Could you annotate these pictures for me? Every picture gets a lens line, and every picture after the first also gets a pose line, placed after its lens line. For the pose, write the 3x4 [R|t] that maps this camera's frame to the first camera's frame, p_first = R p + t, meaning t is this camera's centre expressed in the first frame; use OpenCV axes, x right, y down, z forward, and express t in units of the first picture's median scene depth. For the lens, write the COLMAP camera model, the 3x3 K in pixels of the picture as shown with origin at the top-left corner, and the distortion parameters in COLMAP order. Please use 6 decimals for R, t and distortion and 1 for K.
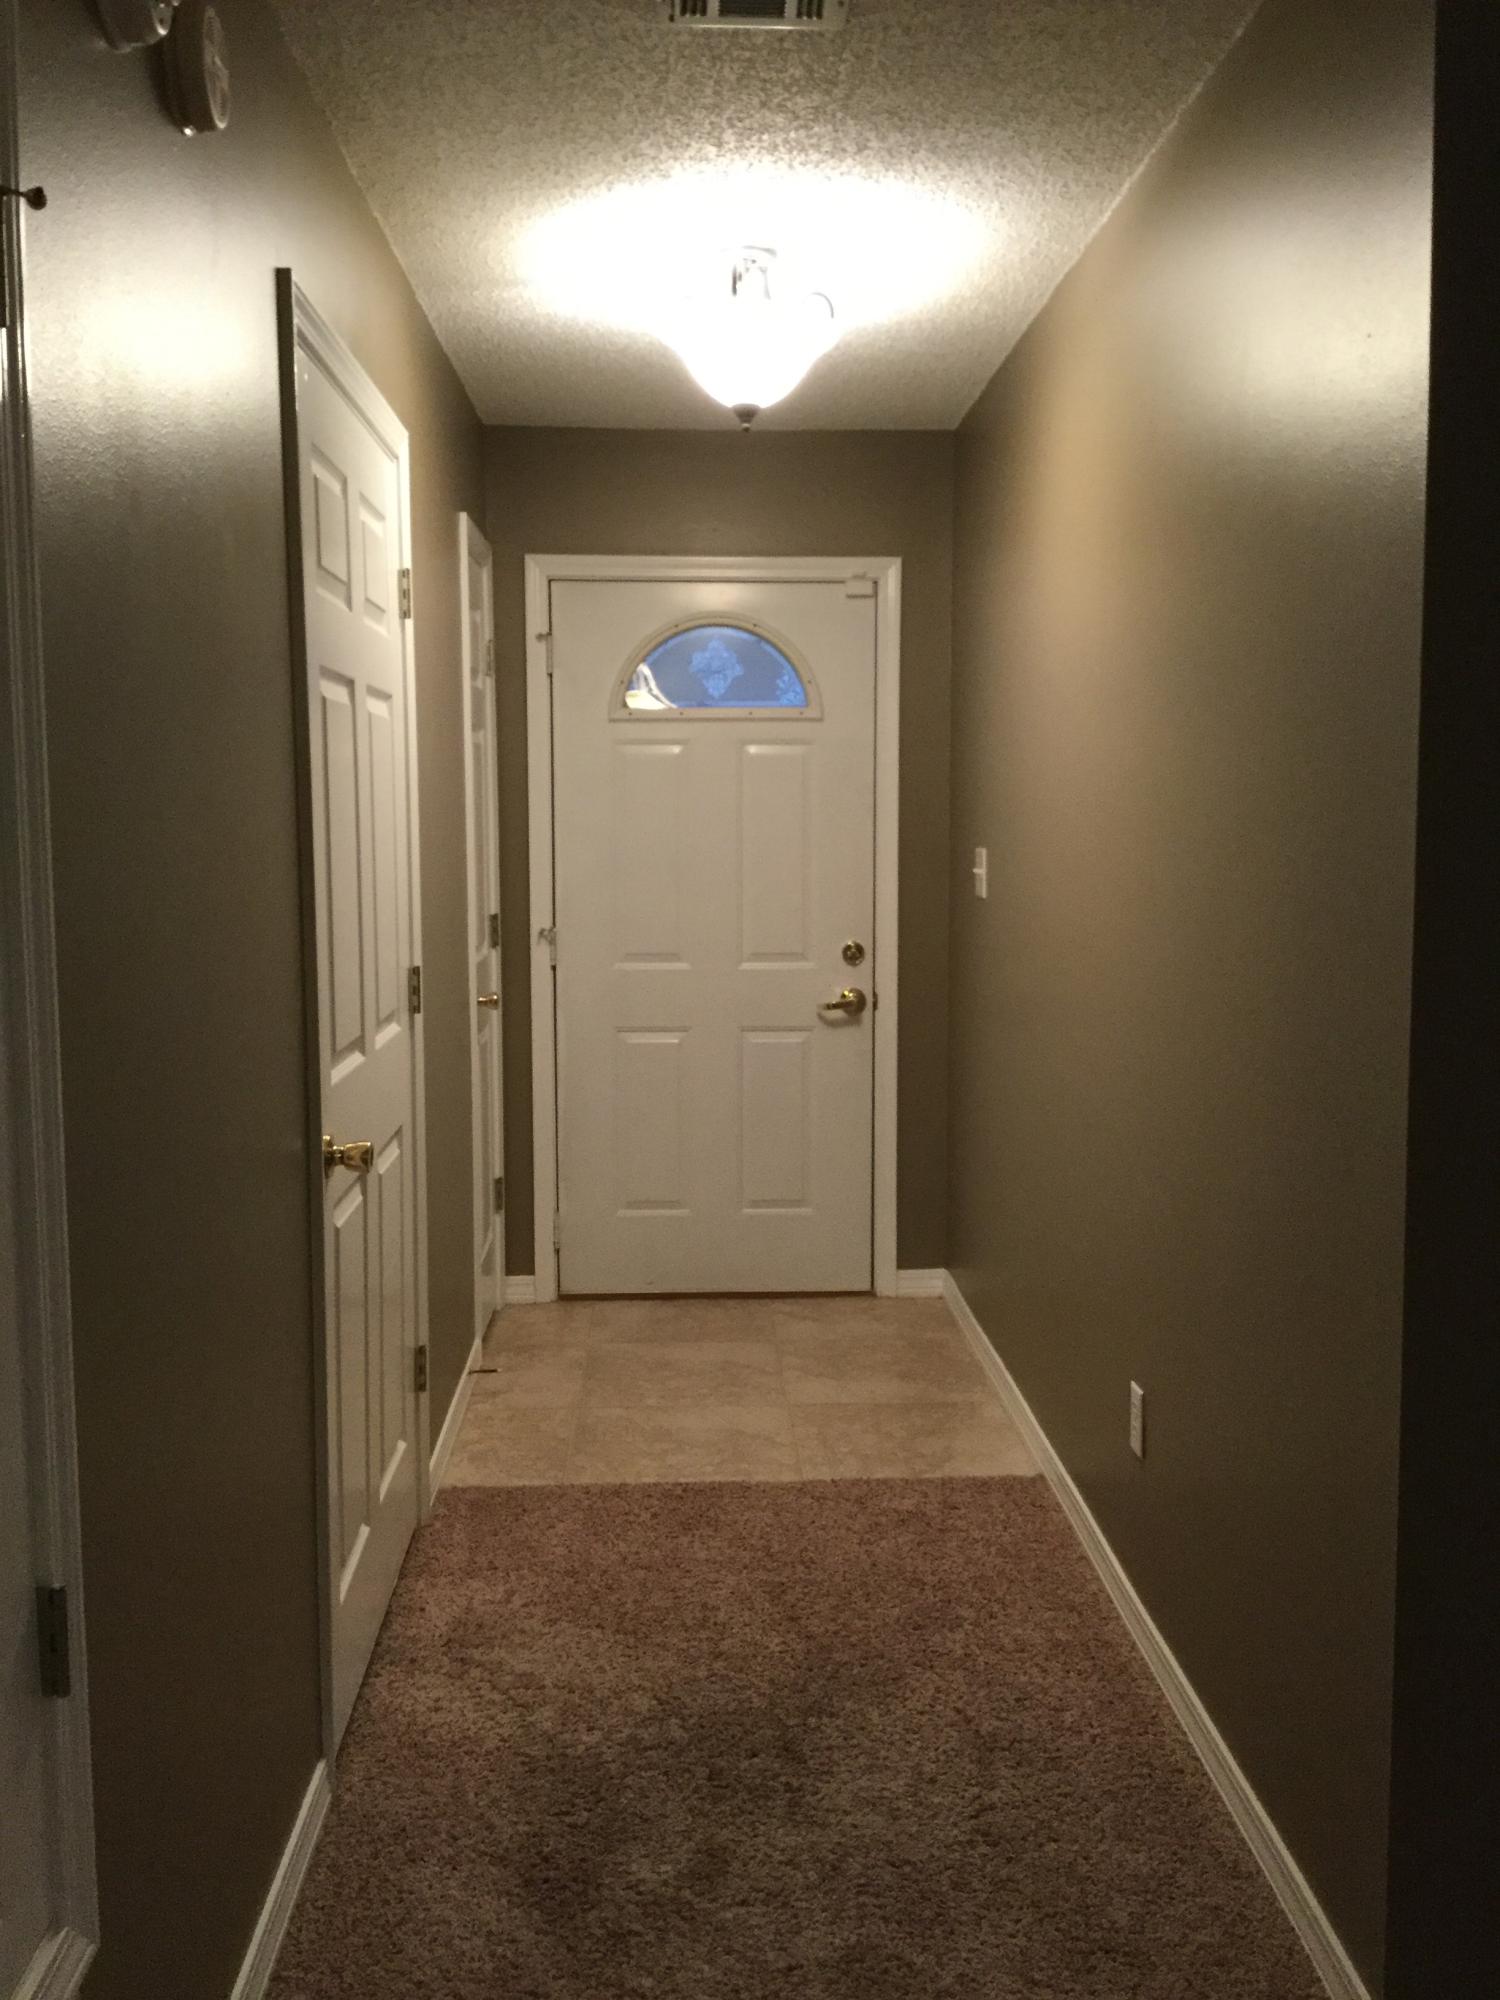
lens RADIAL K [[1788.6, 0, 758.6], [0, 1788.6, 996.9], [0, 0, 1]] dist [0.103100, -0.184357]
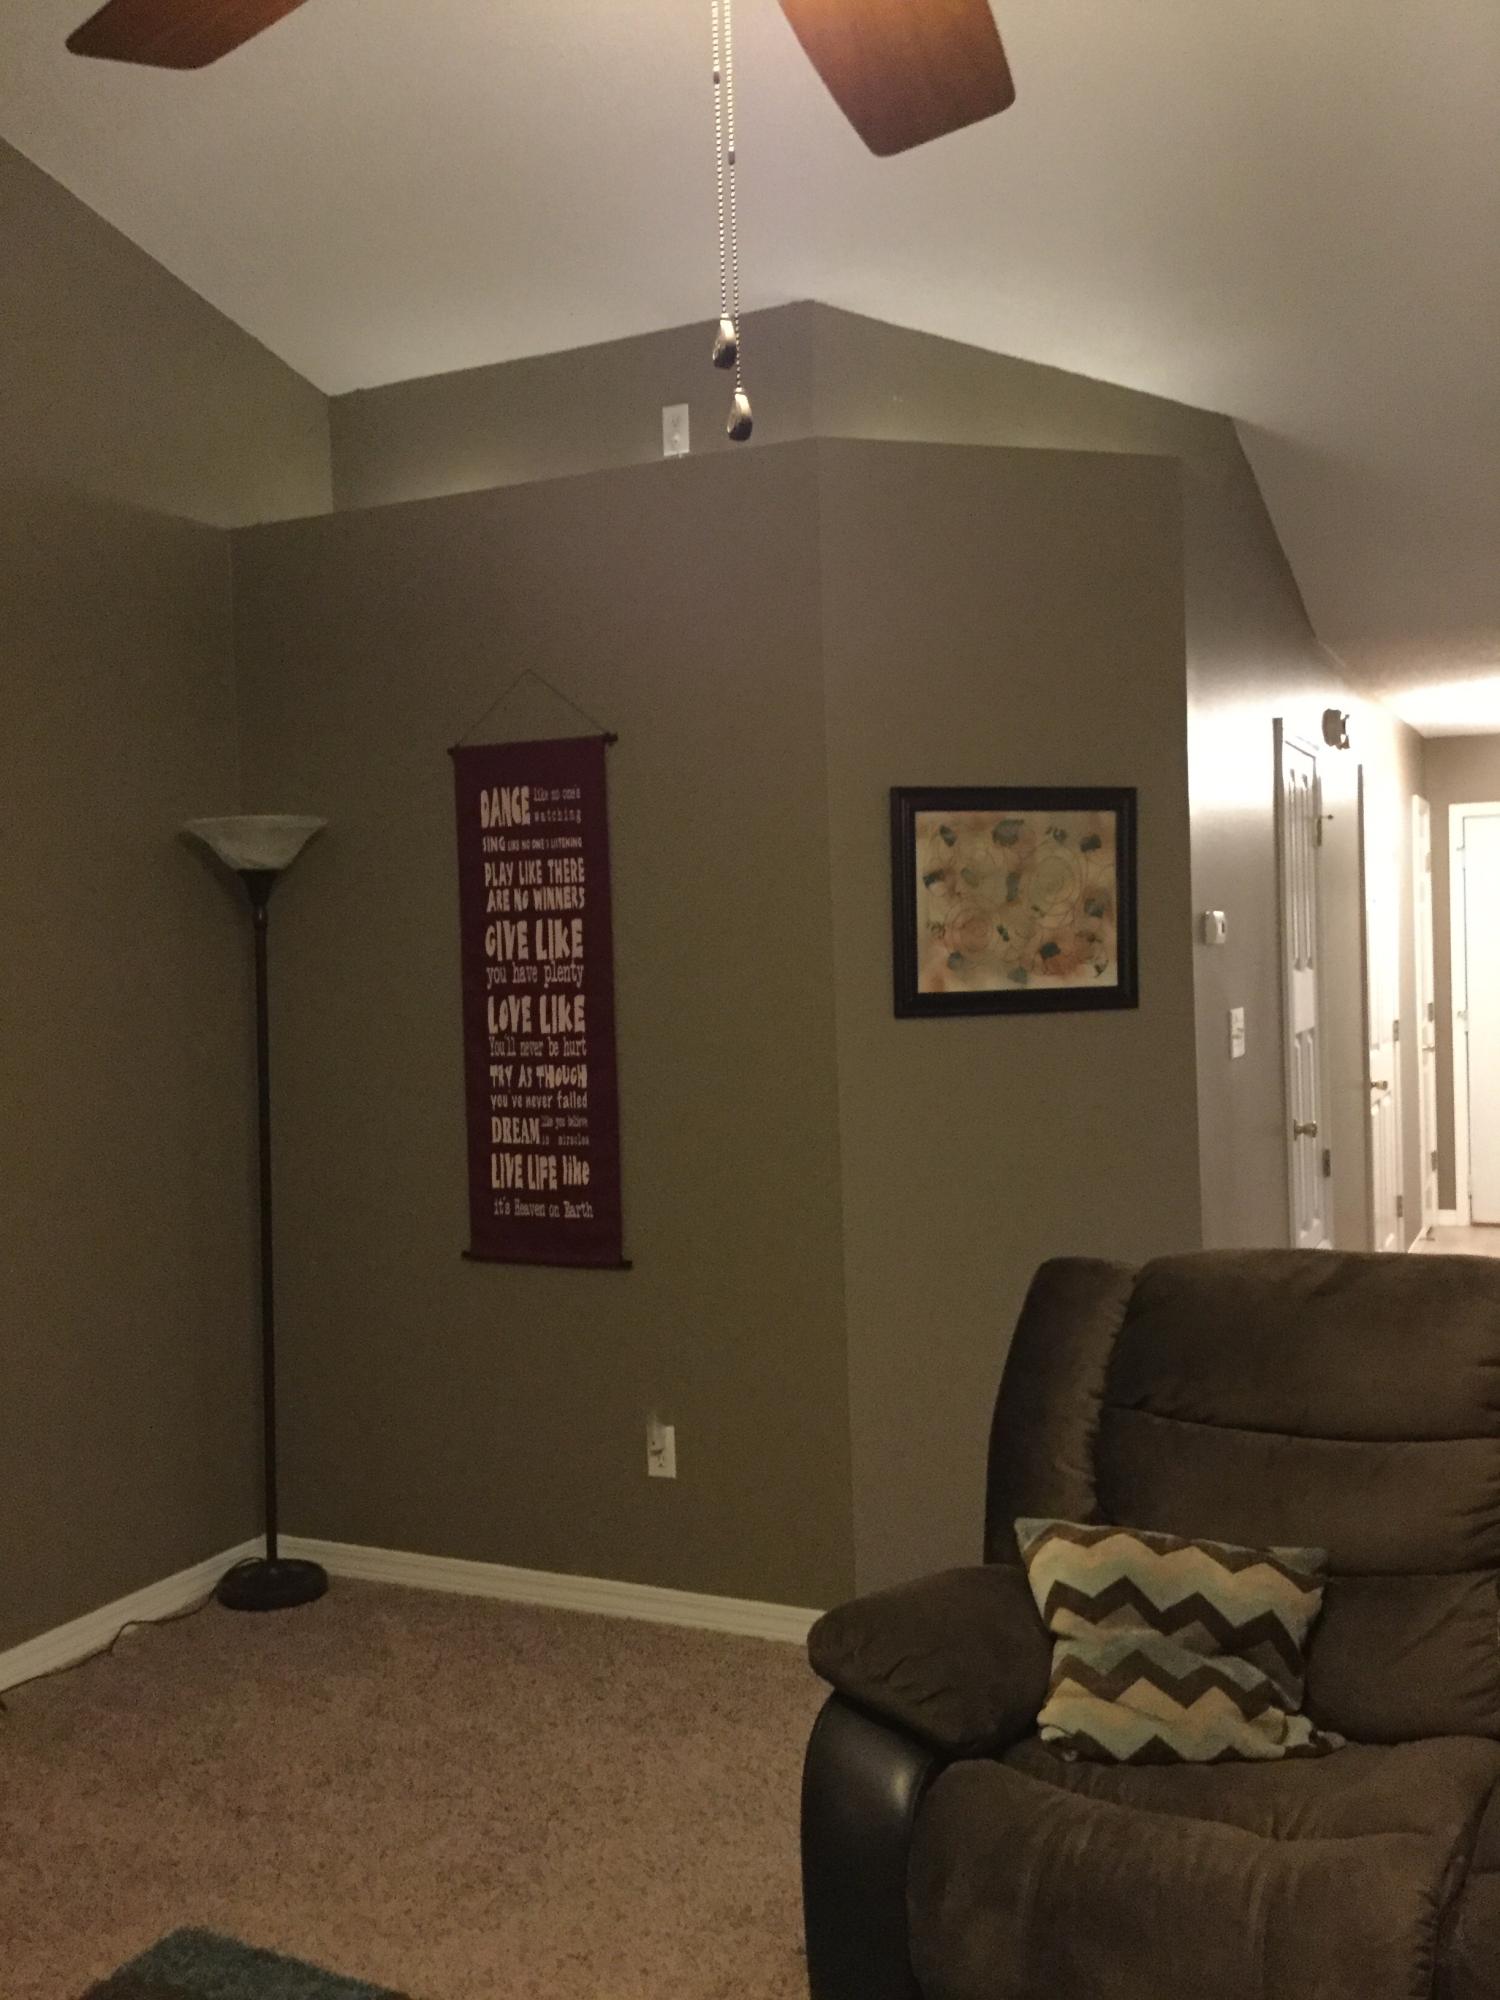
lens RADIAL K [[1788.6, 0, 764.5], [0, 1788.6, 1000.5], [0, 0, 1]] dist [0.103100, -0.184357]
pose [[0.880012, -0.010965, -0.474825, 0.126651], [-0.017279, 0.998332, -0.055080, 0.063444], [0.474637, 0.056675, 0.878355, -0.919165]]
